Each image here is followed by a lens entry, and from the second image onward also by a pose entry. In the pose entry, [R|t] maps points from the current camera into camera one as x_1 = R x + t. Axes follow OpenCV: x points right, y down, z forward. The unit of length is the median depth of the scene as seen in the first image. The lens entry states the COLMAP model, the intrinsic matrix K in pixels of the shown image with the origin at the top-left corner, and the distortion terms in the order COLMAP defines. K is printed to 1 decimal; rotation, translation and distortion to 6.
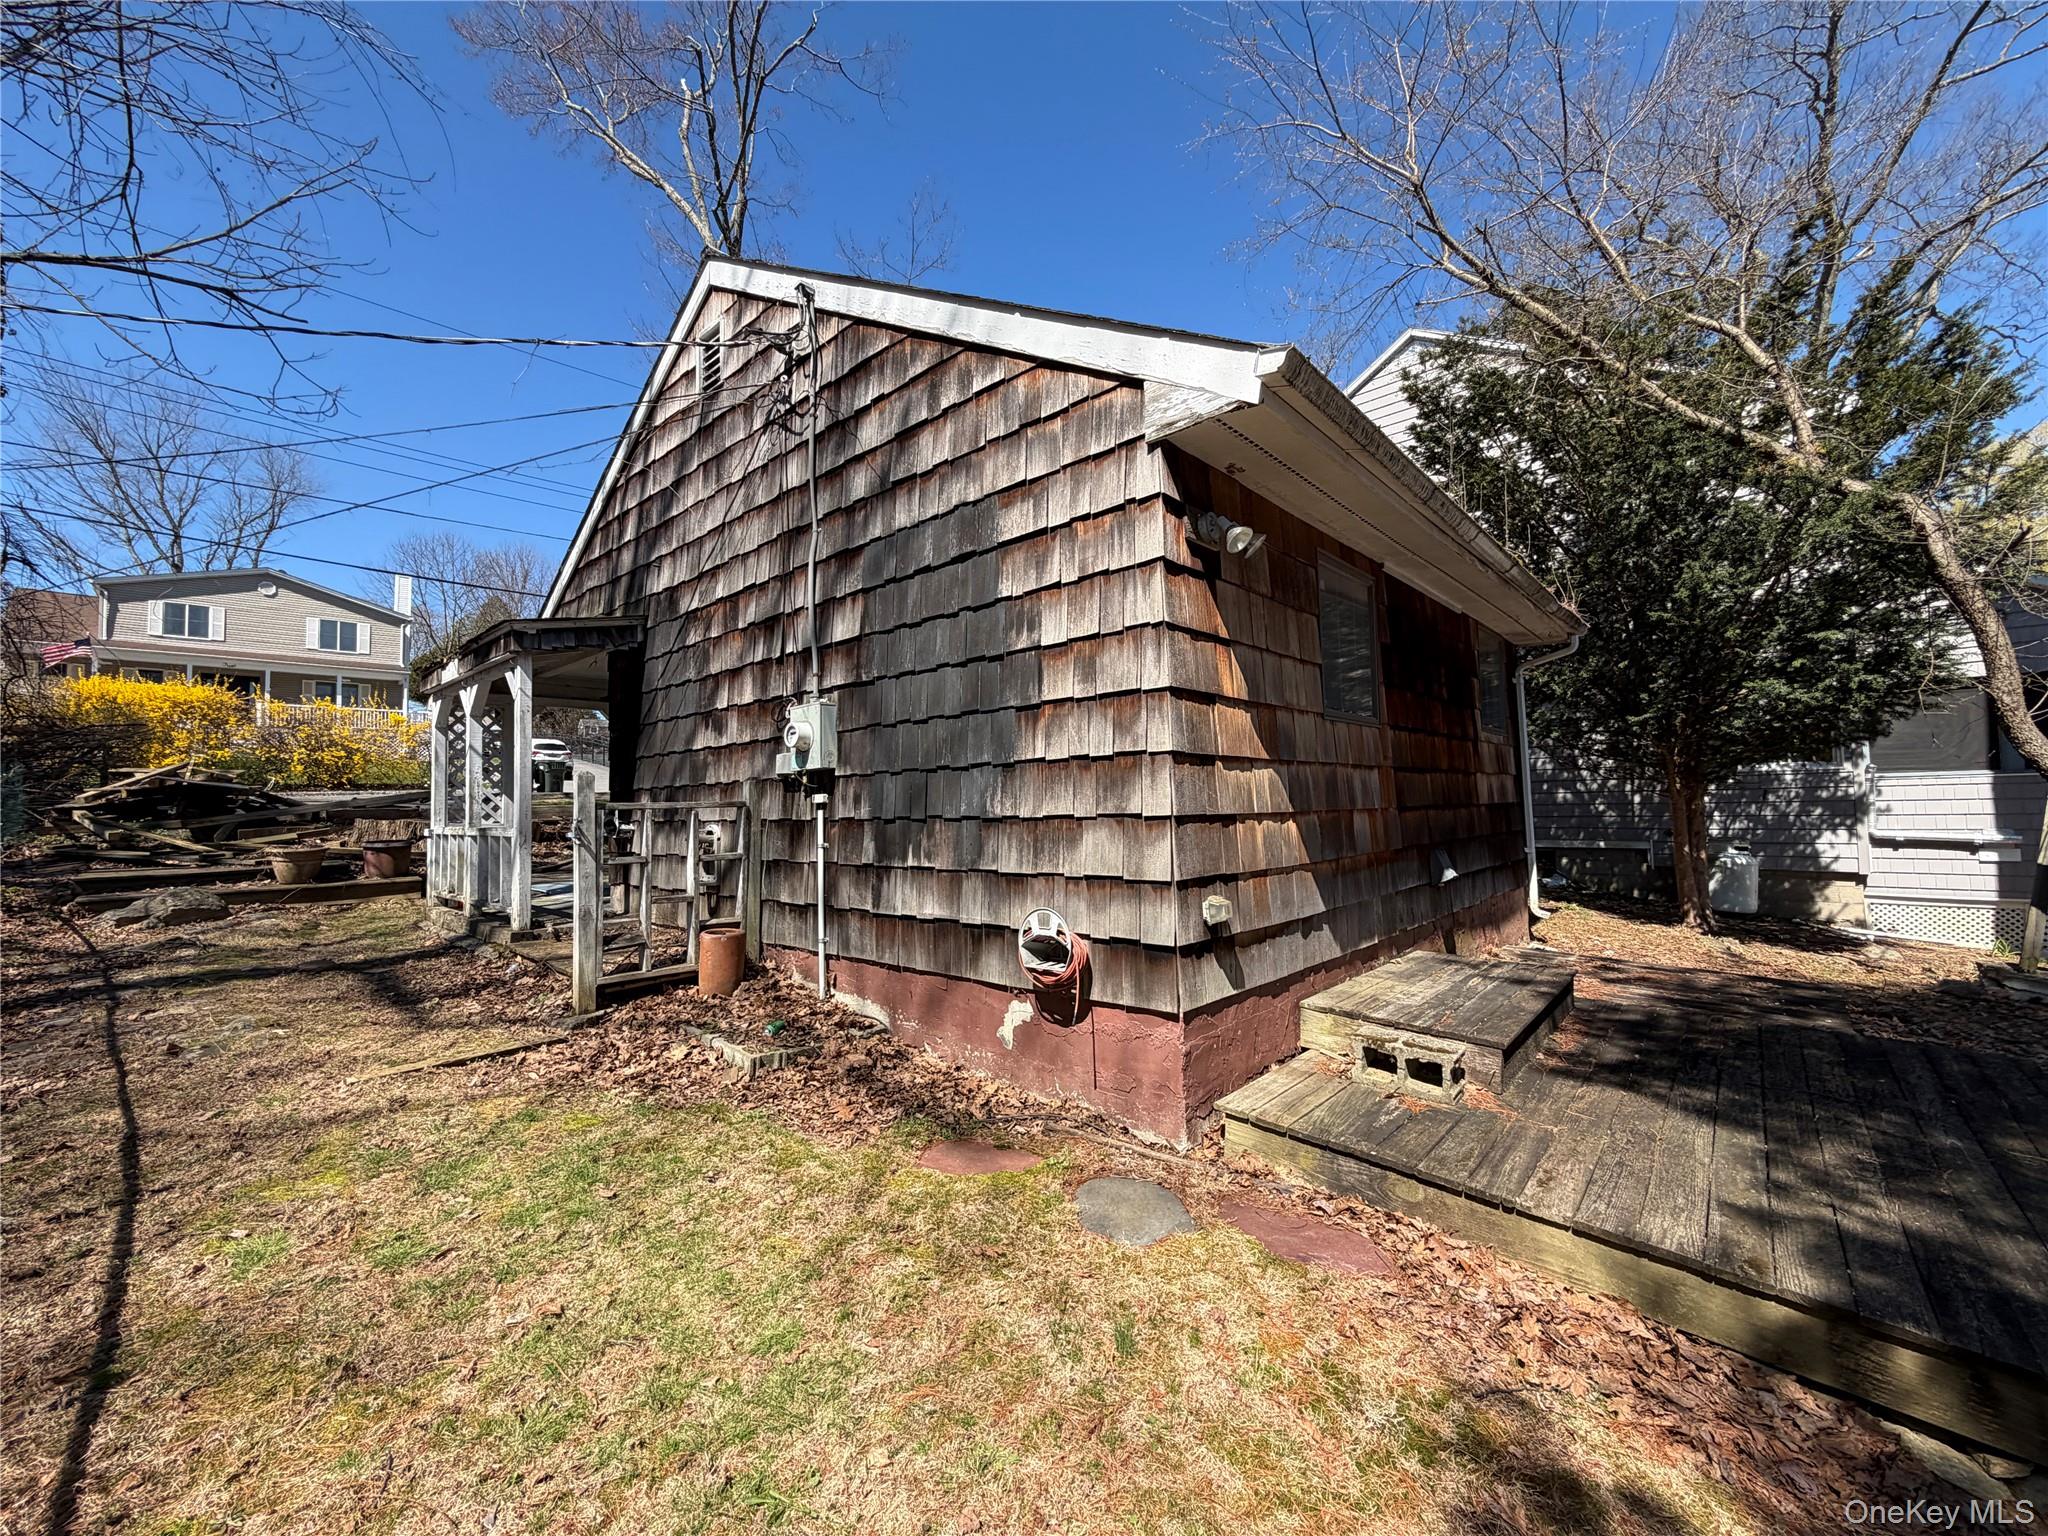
lens RADIAL K [[807.4, 0, 1024.0], [0, 807.4, 768.0], [0, 0, 1]] dist [-0.000706, 0.000027]
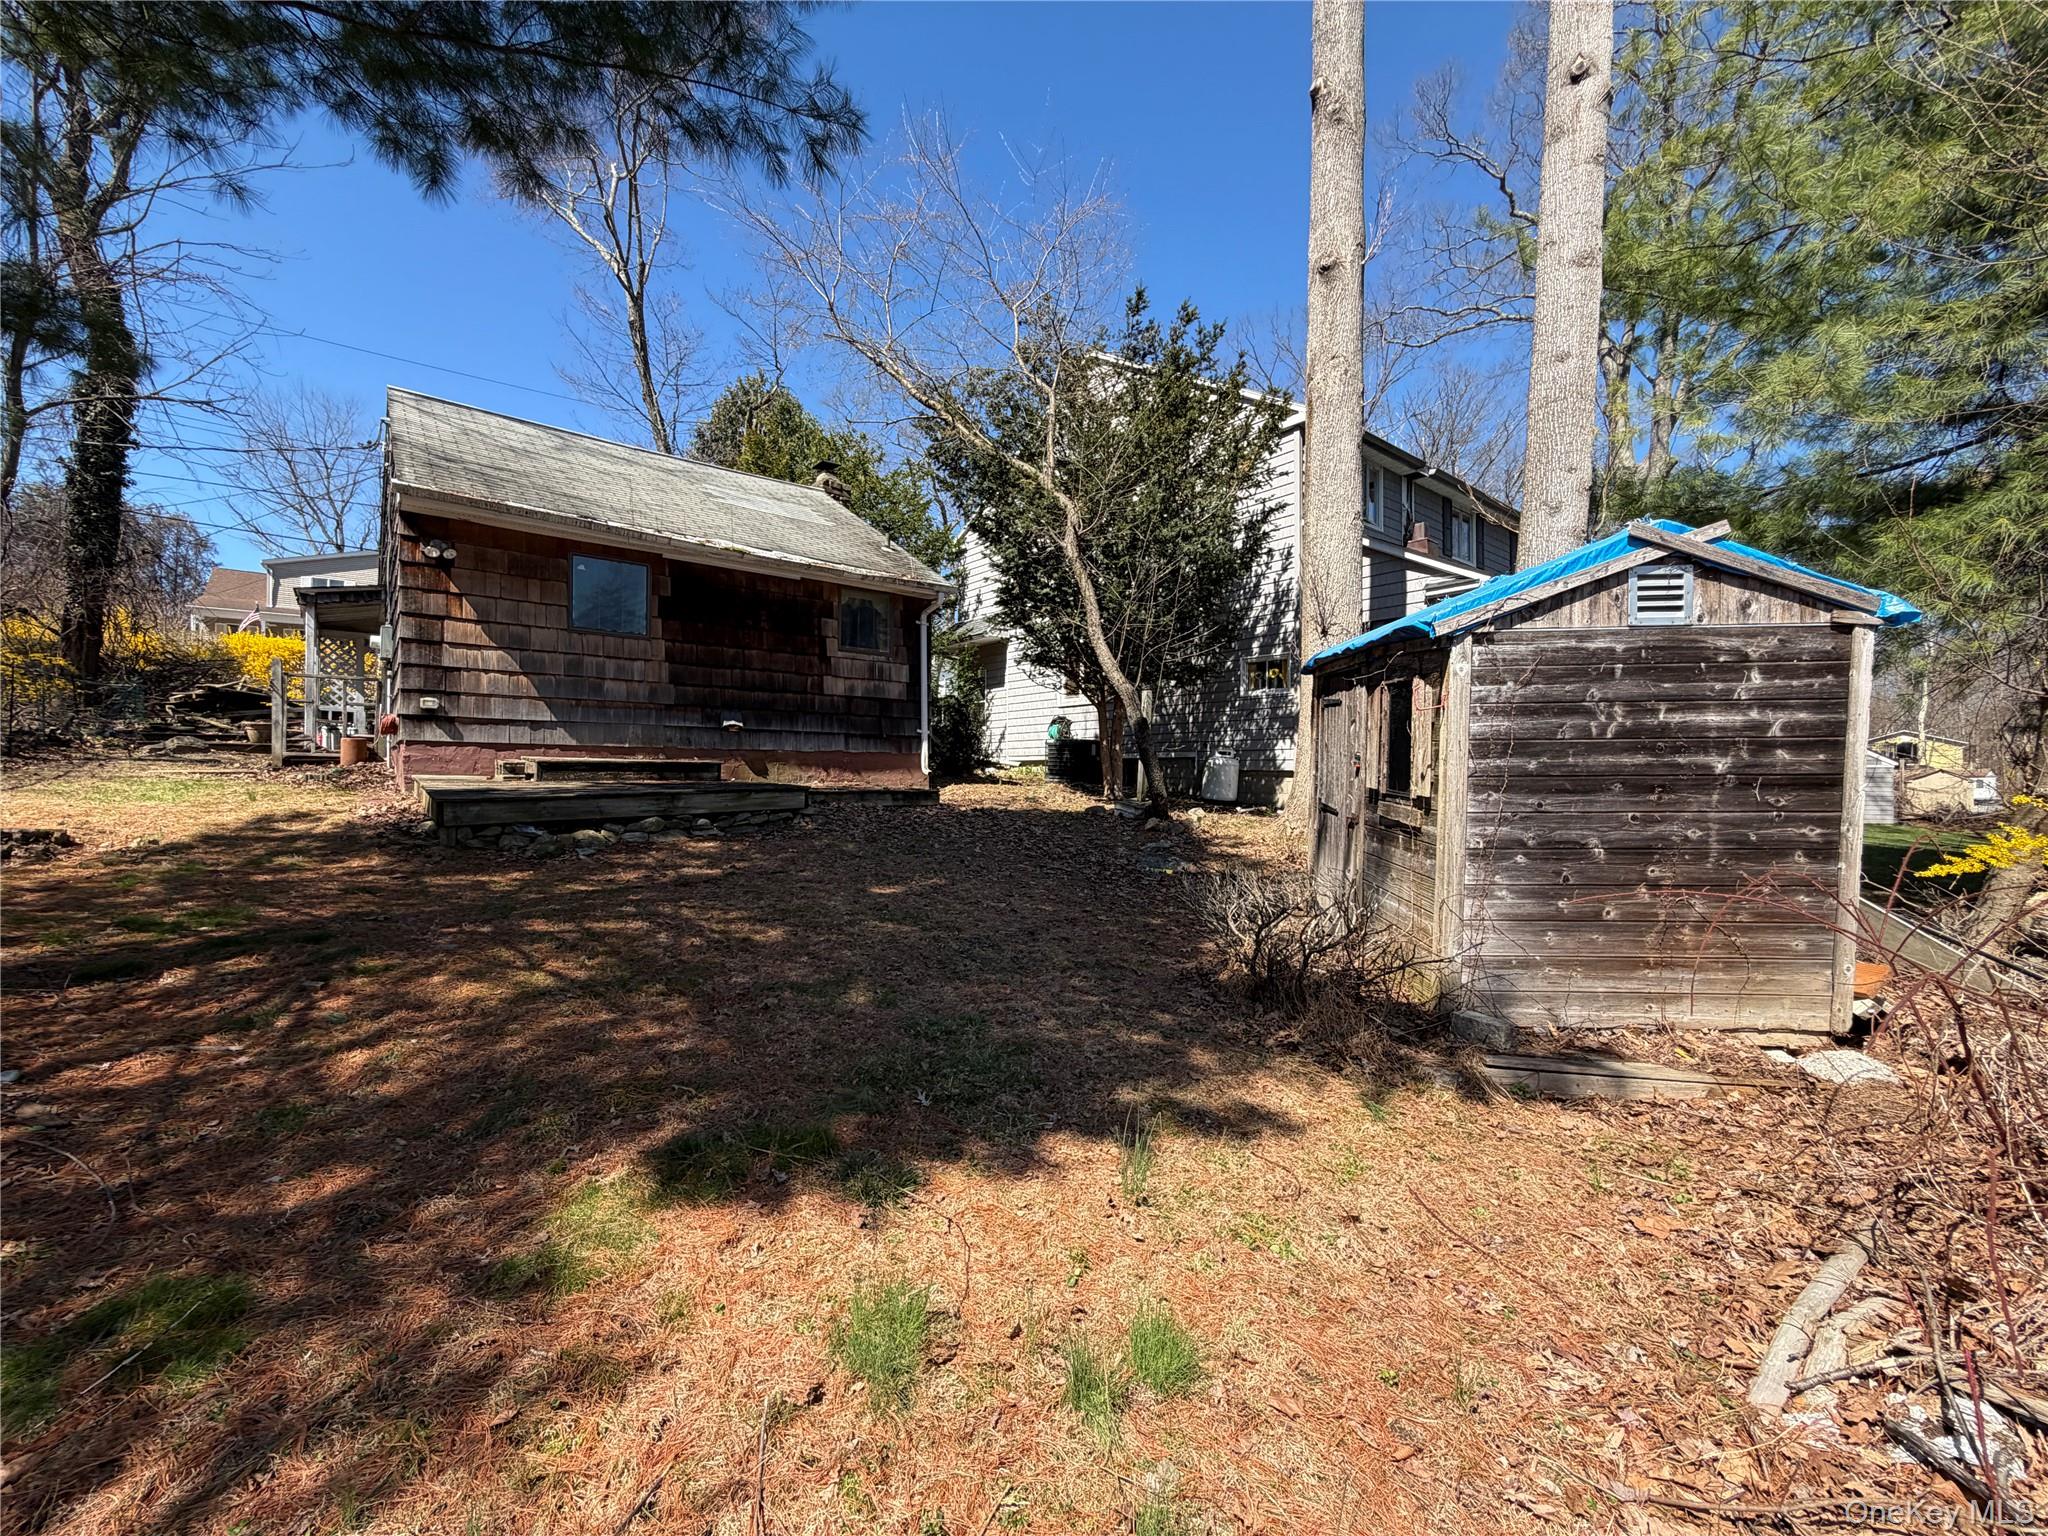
lens RADIAL K [[807.4, 0, 1024.0], [0, 807.4, 768.0], [0, 0, 1]] dist [-0.000706, 0.000027]
pose [[0.990005, 0.022957, -0.139153, 0.769584], [-0.017351, 0.998993, 0.041368, 0.077280], [0.139962, -0.038541, 0.989406, -0.386753]]
